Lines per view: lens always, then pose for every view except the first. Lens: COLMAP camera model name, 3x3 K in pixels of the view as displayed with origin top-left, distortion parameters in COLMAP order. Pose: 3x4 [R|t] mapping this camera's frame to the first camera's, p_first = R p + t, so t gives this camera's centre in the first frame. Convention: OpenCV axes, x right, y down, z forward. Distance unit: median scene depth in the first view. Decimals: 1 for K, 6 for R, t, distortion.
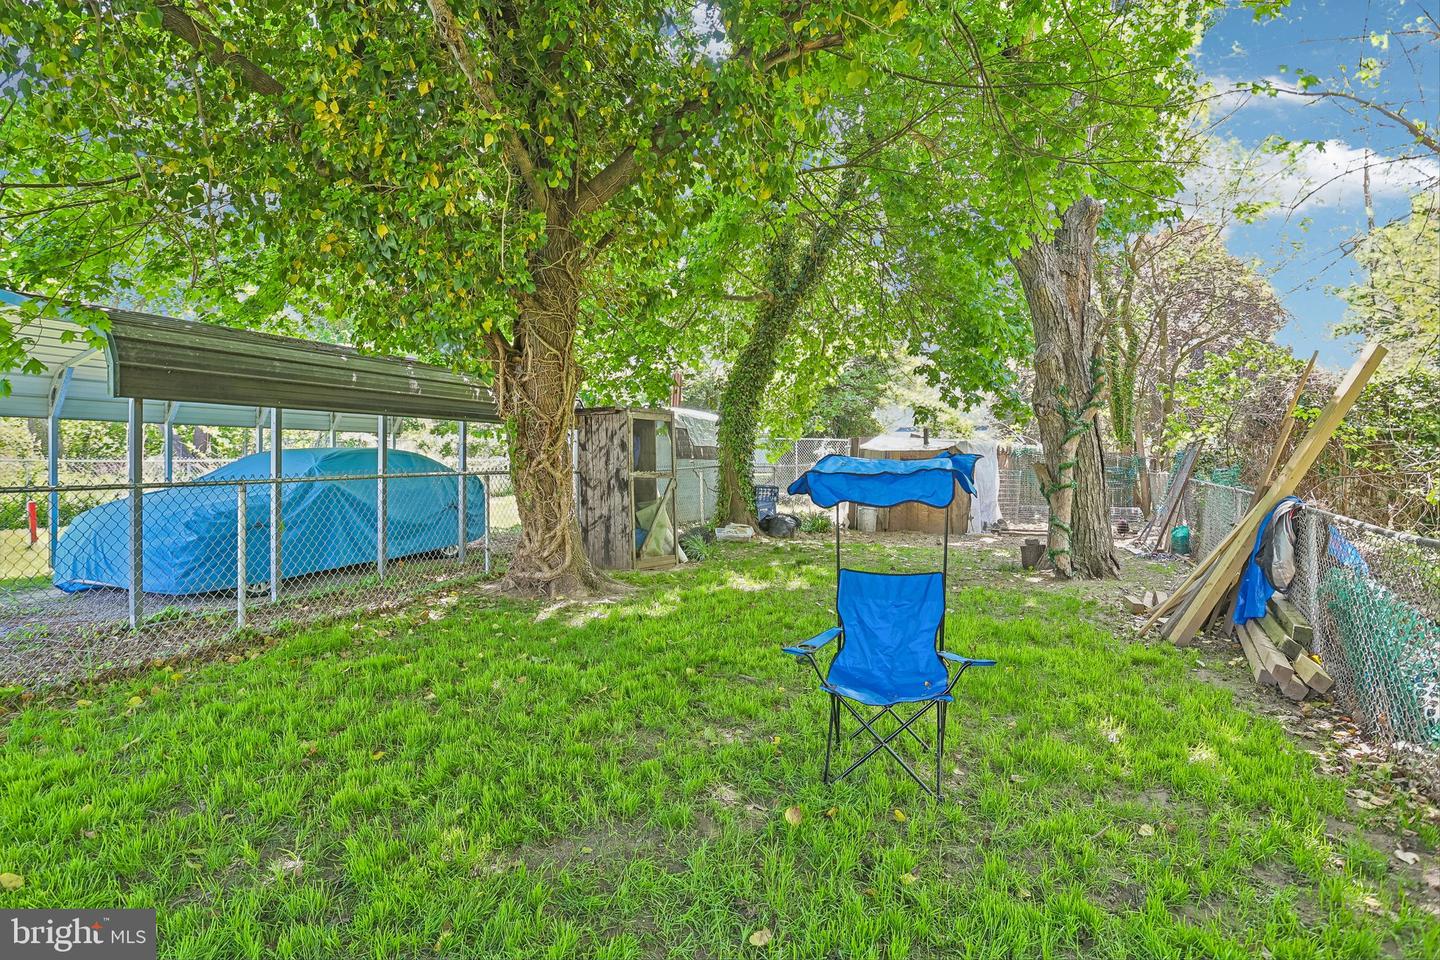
lens RADIAL K [[805.7, 0, 726.7], [0, 805.7, 470.1], [0, 0, 1]] dist [-0.000985, 0.001559]
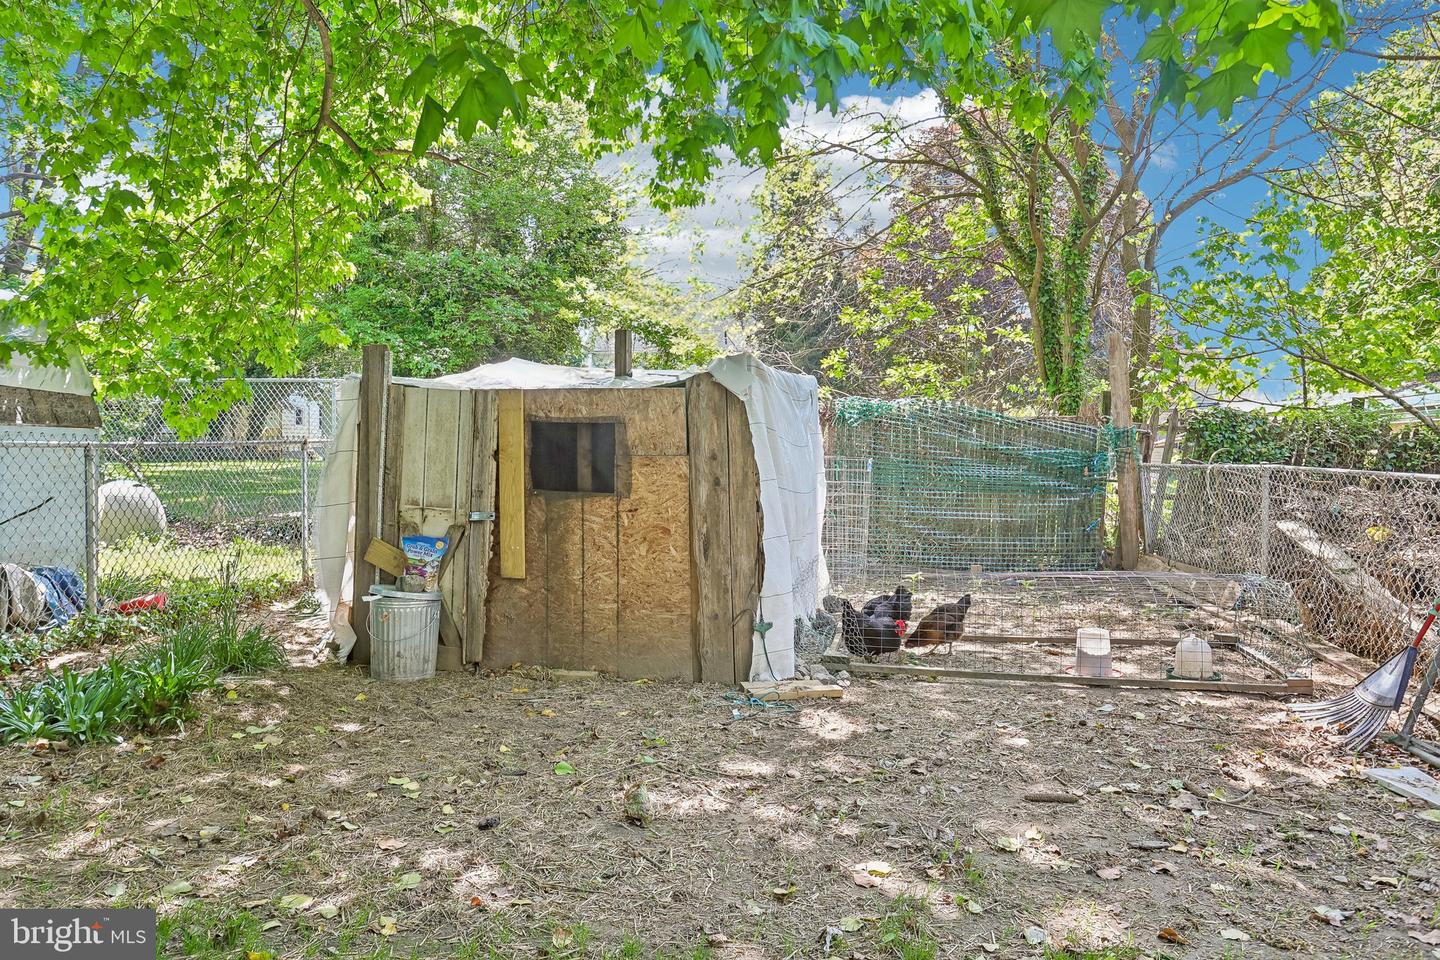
lens RADIAL K [[1068.8, 0, 716.8], [0, 1068.8, 460.5], [0, 0, 1]] dist [0.001311, 0.000507]
pose [[0.959246, -0.000043, 0.282574, 0.356428], [-0.001239, 0.999990, 0.004358, -0.001613], [-0.282571, -0.004530, 0.959236, 1.264563]]
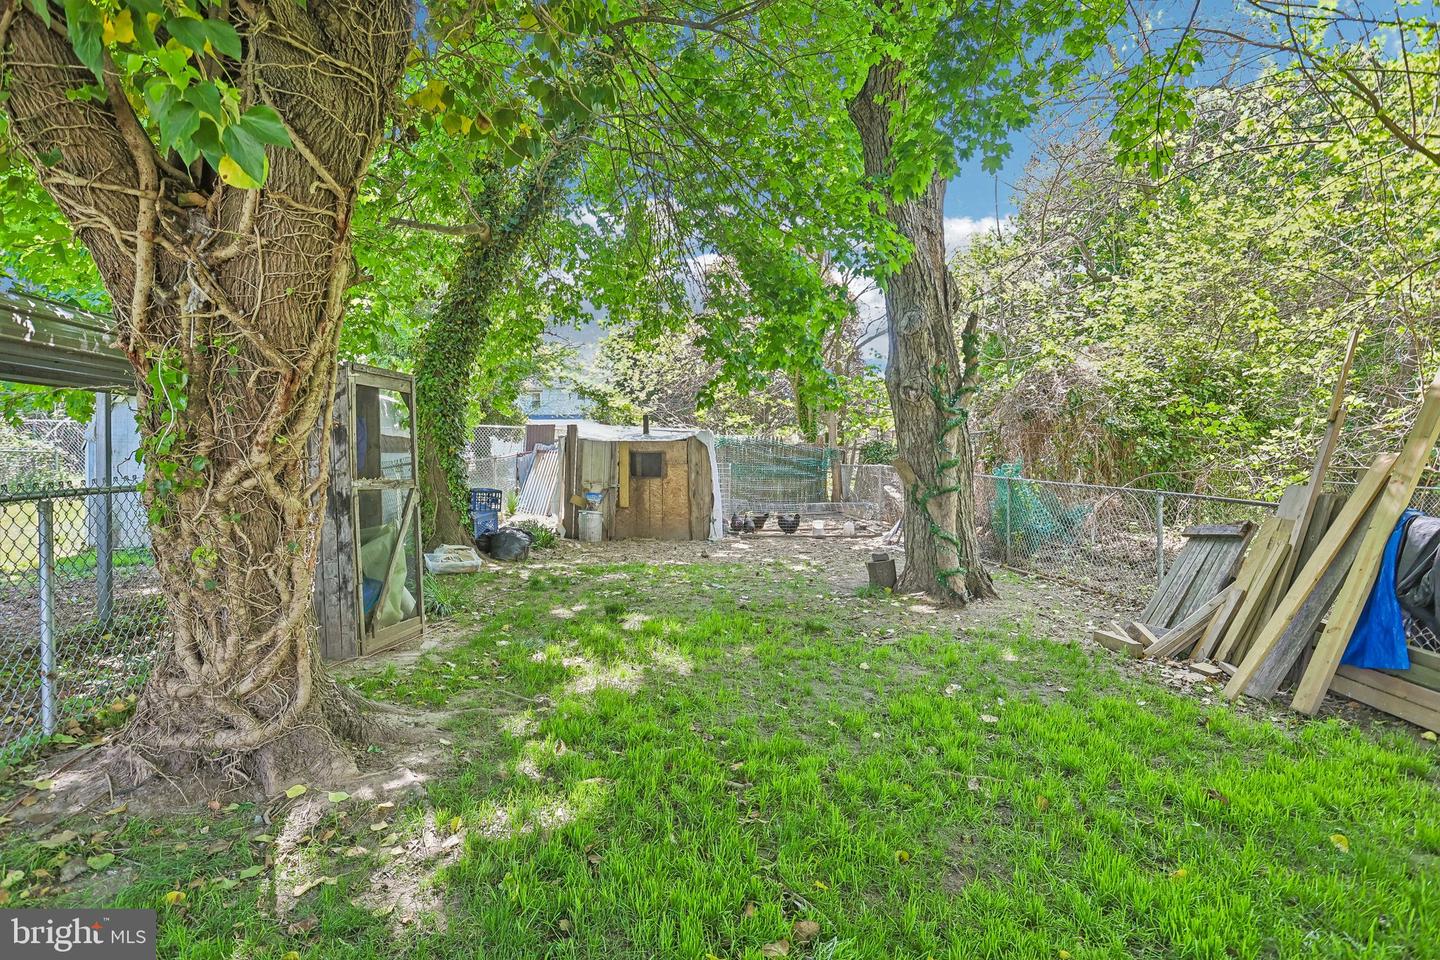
lens RADIAL K [[805.7, 0, 726.7], [0, 805.7, 470.1], [0, 0, 1]] dist [-0.000985, 0.001559]
pose [[0.878752, -0.010629, 0.477160, -0.186703], [0.003631, 0.999872, 0.015586, -0.014770], [-0.477264, -0.011964, 0.878678, 0.466300]]
